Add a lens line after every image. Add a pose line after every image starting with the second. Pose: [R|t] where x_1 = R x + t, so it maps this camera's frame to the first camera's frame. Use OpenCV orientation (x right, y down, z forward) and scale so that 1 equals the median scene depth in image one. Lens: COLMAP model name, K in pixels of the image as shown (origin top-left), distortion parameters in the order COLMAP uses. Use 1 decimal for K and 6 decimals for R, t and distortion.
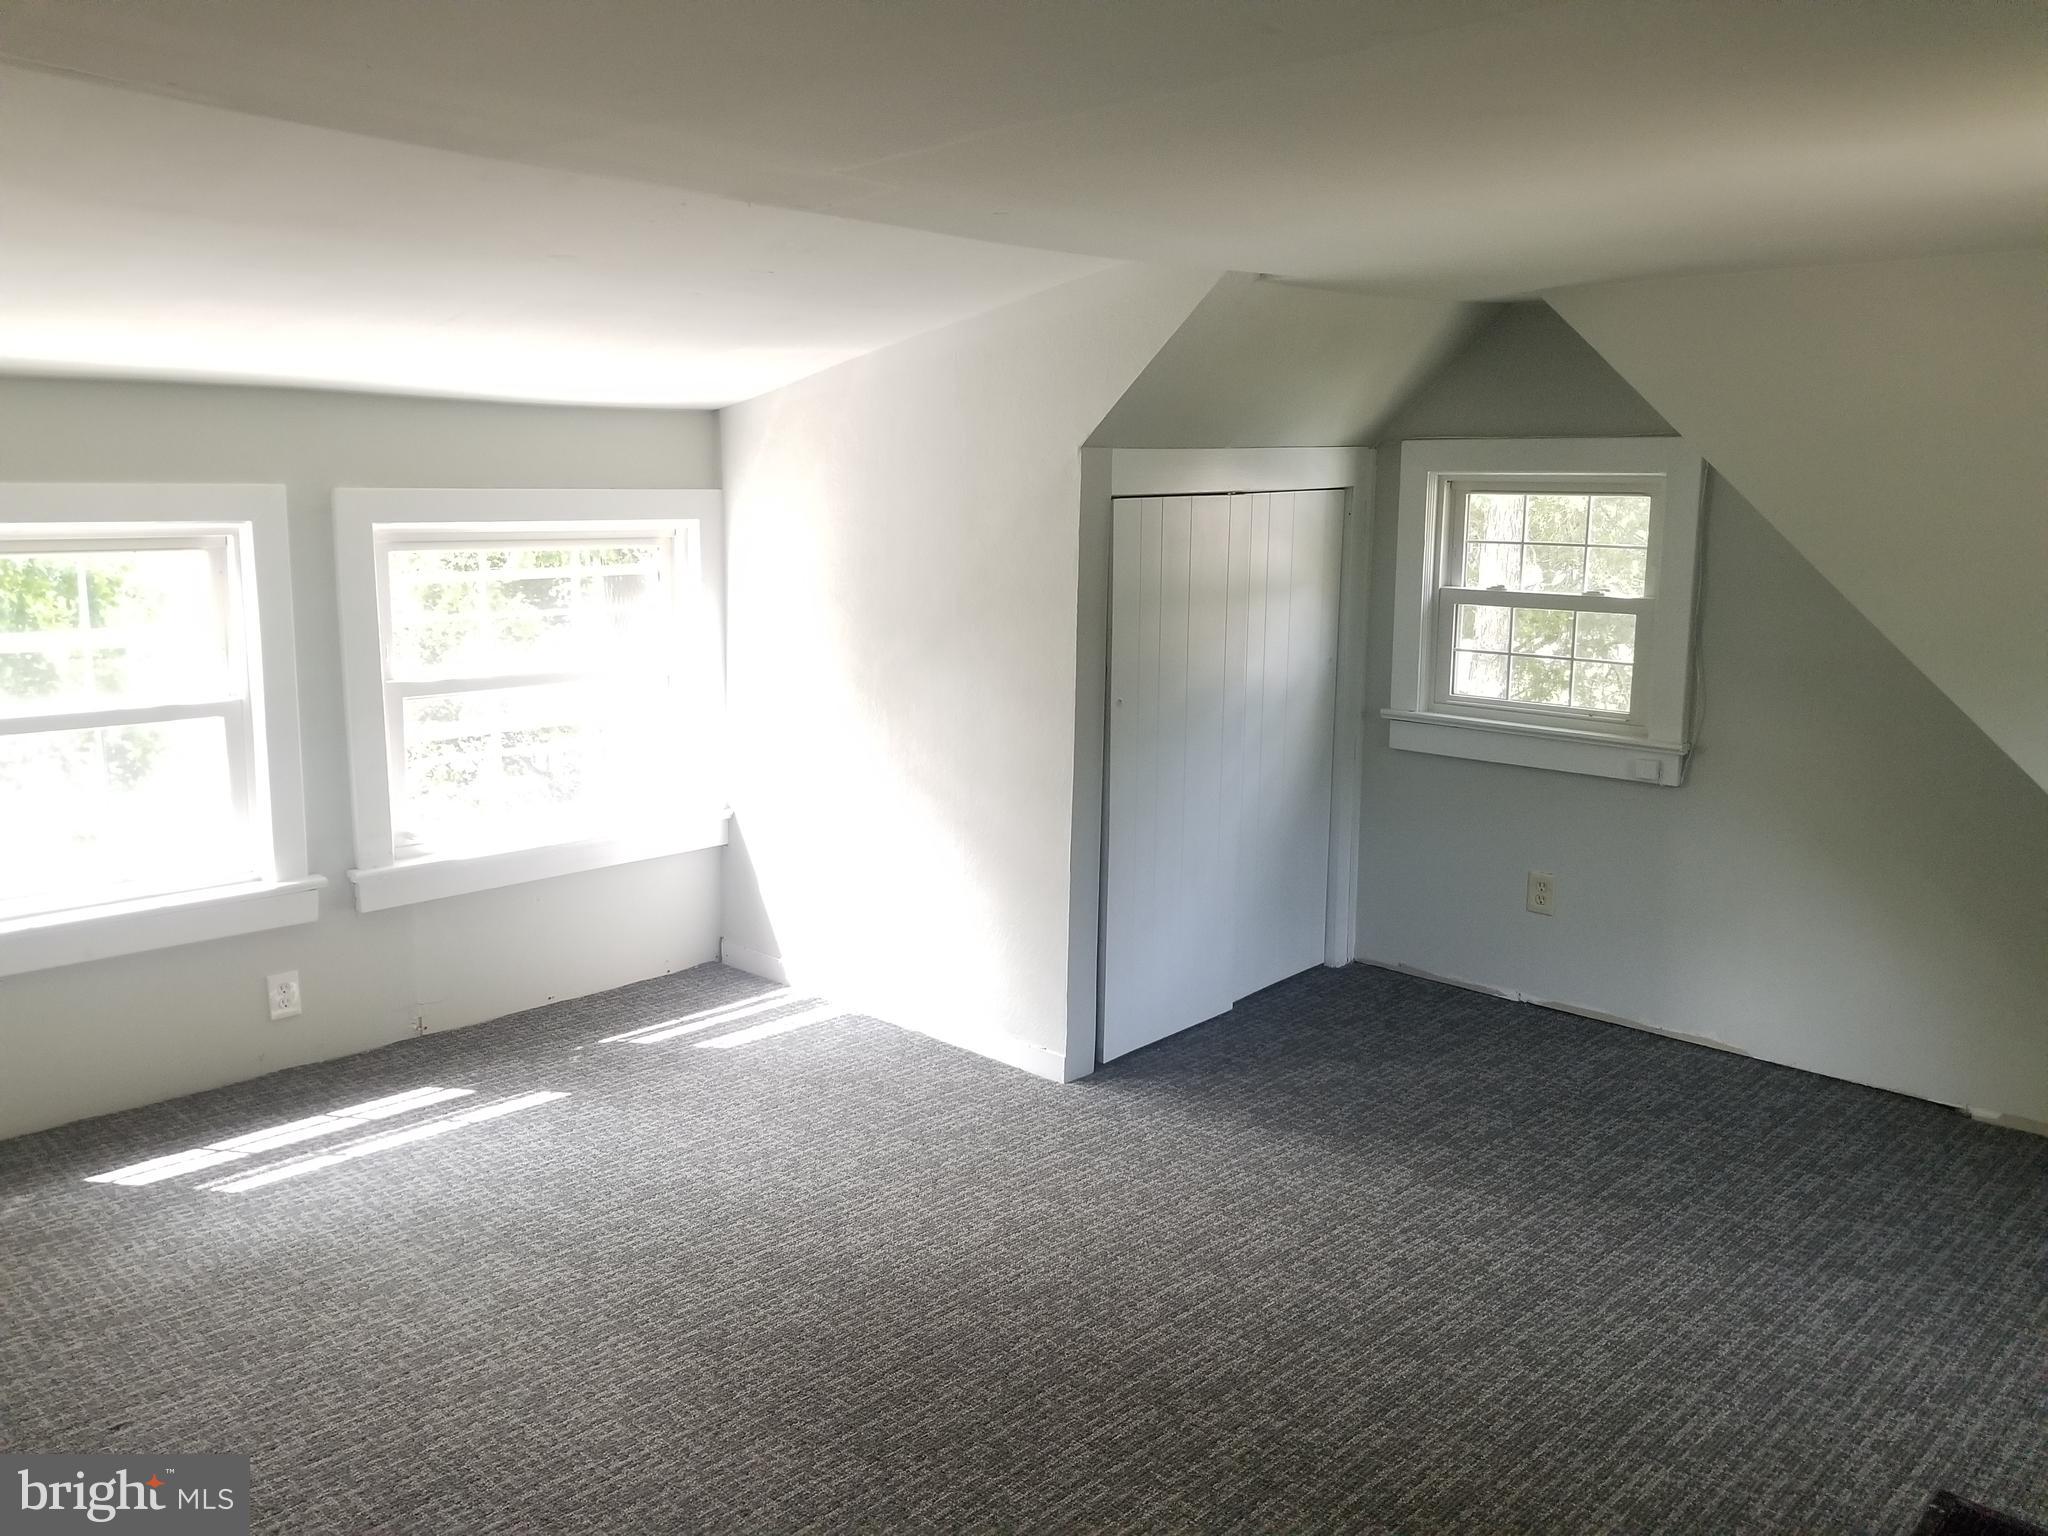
lens RADIAL K [[1647.8, 0, 1010.9], [0, 1647.8, 747.1], [0, 0, 1]] dist [0.030348, -0.041016]
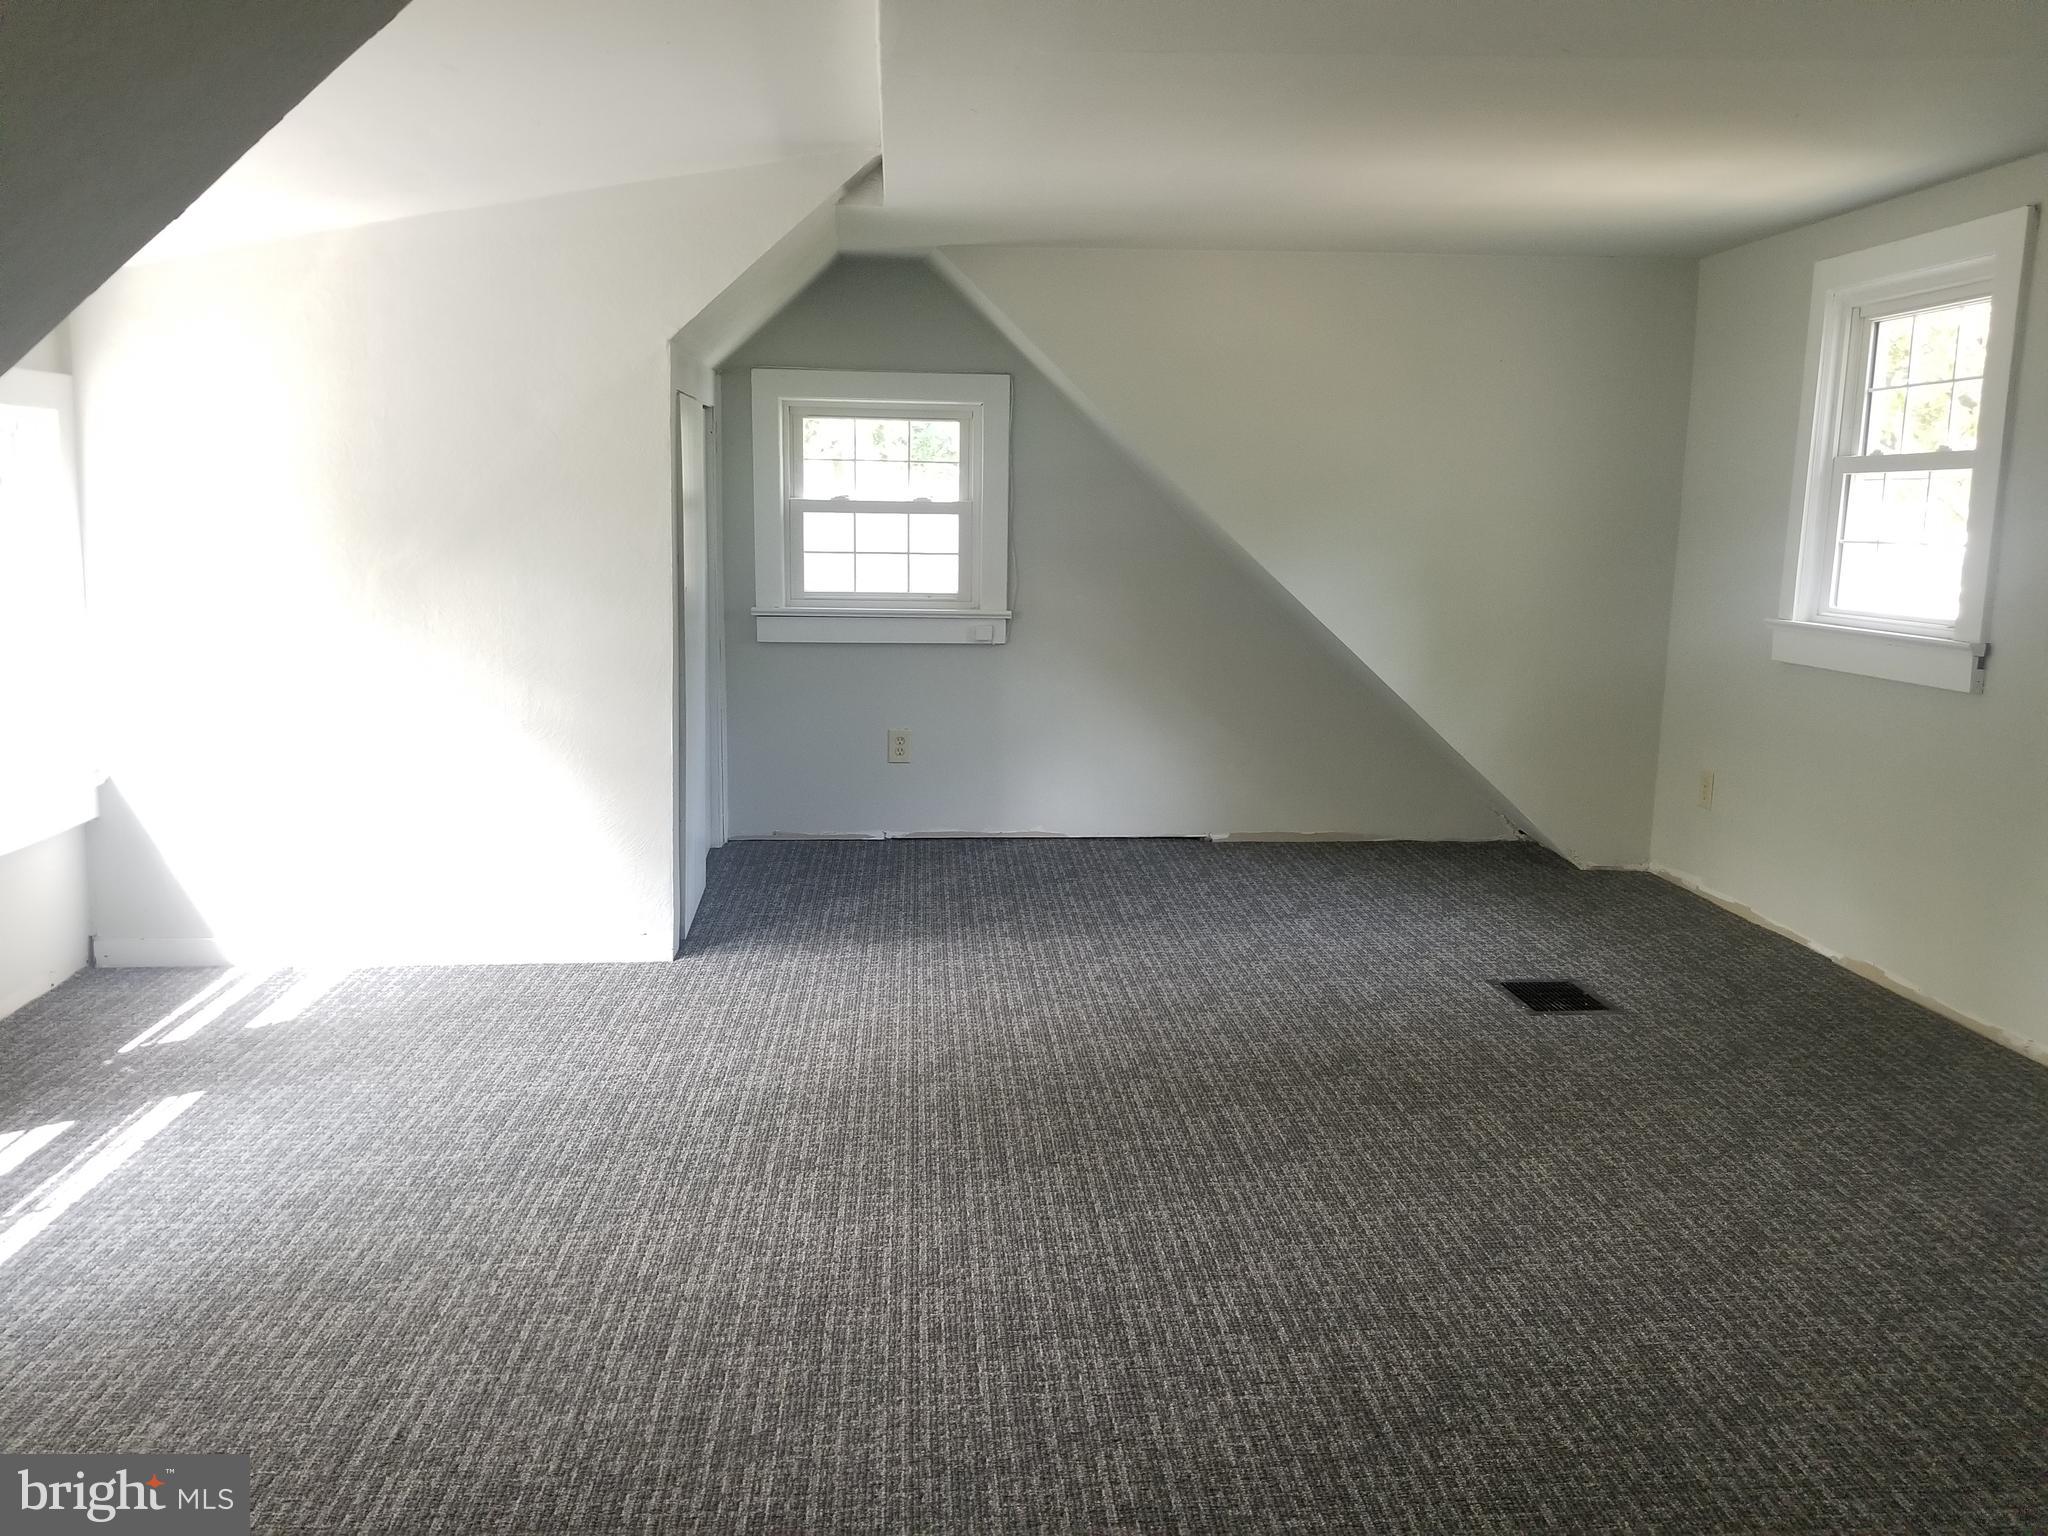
lens RADIAL K [[1647.8, 0, 1016.1], [0, 1647.8, 777.8], [0, 0, 1]] dist [0.030348, -0.041016]
pose [[0.645226, -0.123287, 0.753979, -0.578259], [0.115892, 0.991267, 0.062911, 0.047011], [-0.755151, 0.046788, 0.653879, 0.139921]]
